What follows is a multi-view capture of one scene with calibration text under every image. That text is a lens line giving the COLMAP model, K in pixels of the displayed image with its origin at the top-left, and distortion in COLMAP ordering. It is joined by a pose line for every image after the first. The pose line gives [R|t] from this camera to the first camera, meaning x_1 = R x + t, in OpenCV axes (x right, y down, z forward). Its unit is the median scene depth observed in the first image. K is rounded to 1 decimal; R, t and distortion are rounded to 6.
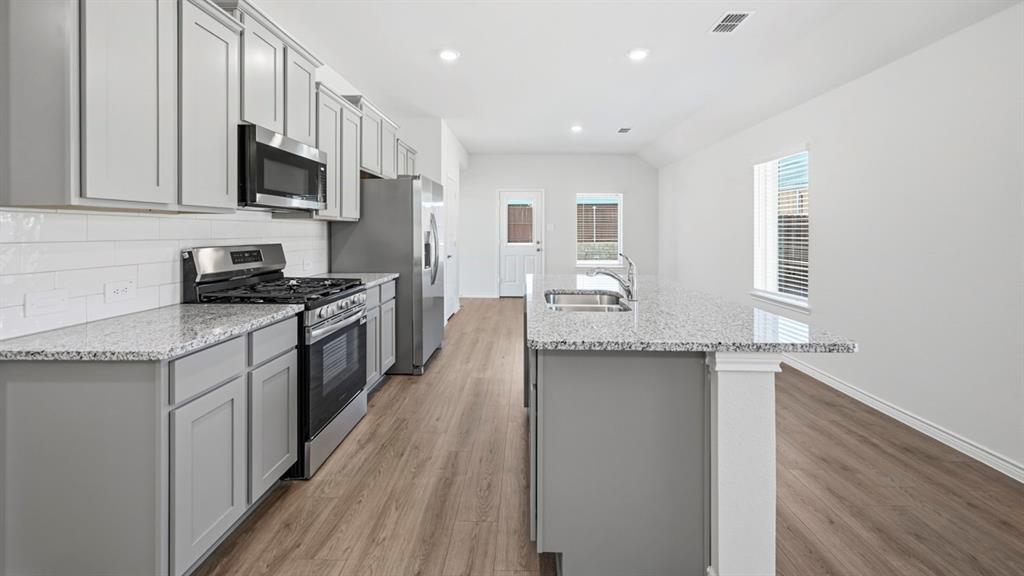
lens RADIAL K [[409.8, 0, 514.2], [0, 409.8, 232.8], [0, 0, 1]] dist [0.000324, 0.000113]
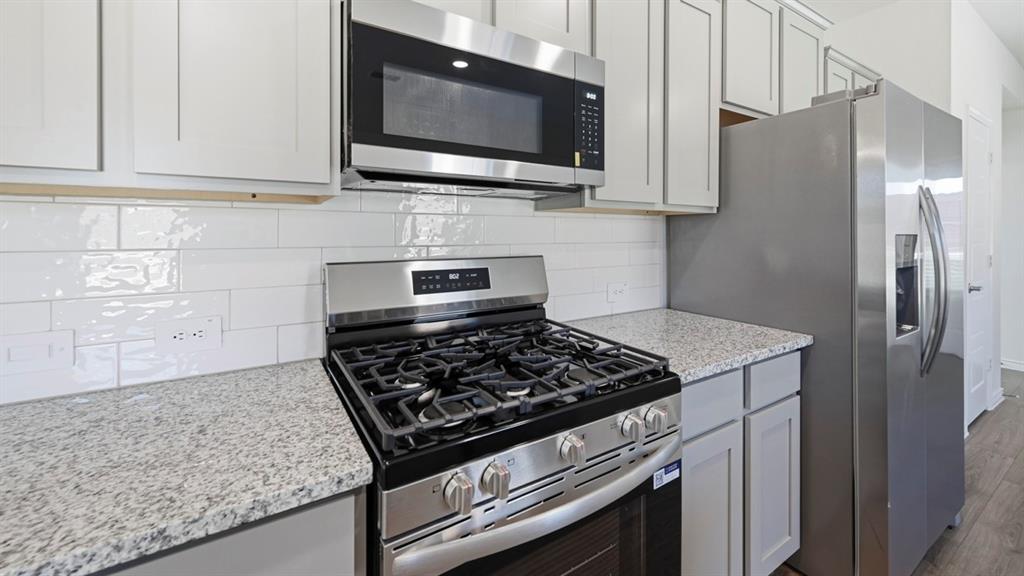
lens RADIAL K [[409.8, 0, 514.2], [0, 409.8, 232.8], [0, 0, 1]] dist [0.000324, 0.000113]
pose [[0.557113, 0.001603, -0.830435, -0.152112], [-0.003479, 0.999994, -0.000403, -0.004602], [0.830429, 0.003114, 0.557115, 0.744781]]
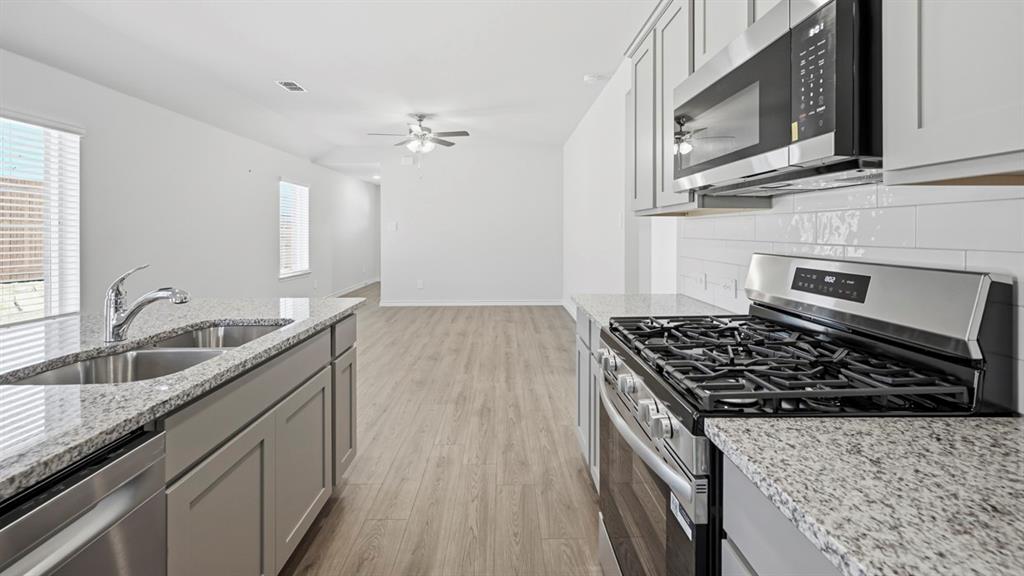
lens RADIAL K [[409.8, 0, 514.2], [0, 409.8, 232.8], [0, 0, 1]] dist [0.000324, 0.000113]
pose [[-0.998539, -0.000923, -0.054024, -0.245428], [-0.001236, 0.999983, 0.005758, -0.004231], [0.054018, 0.005816, -0.998523, 1.428306]]
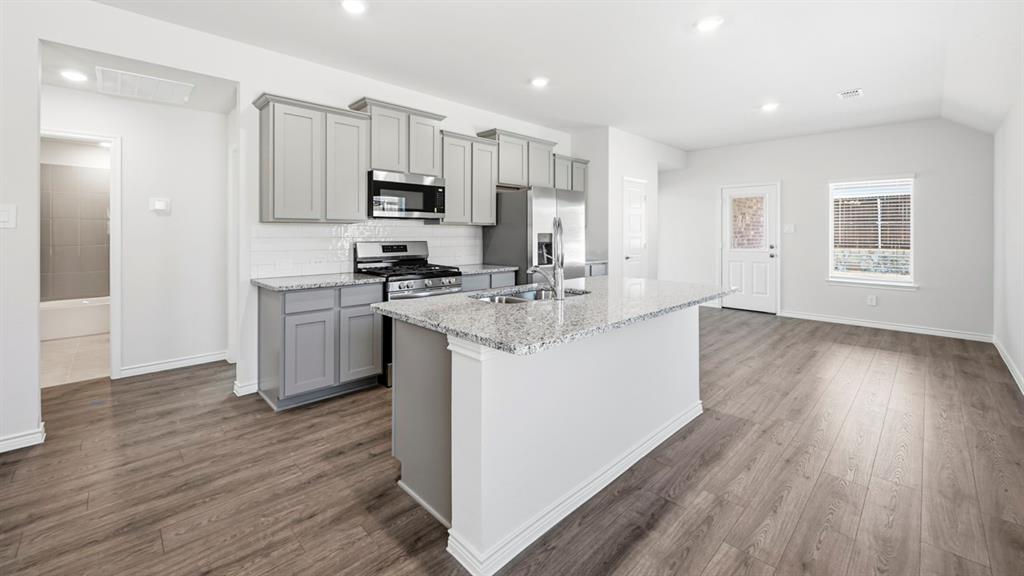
lens RADIAL K [[409.8, 0, 514.2], [0, 409.8, 232.8], [0, 0, 1]] dist [0.000324, 0.000113]
pose [[0.722222, -0.000665, -0.691661, 0.797880], [-0.002986, 0.999987, -0.004079, 0.000293], [0.691655, 0.005011, 0.722210, 0.145708]]
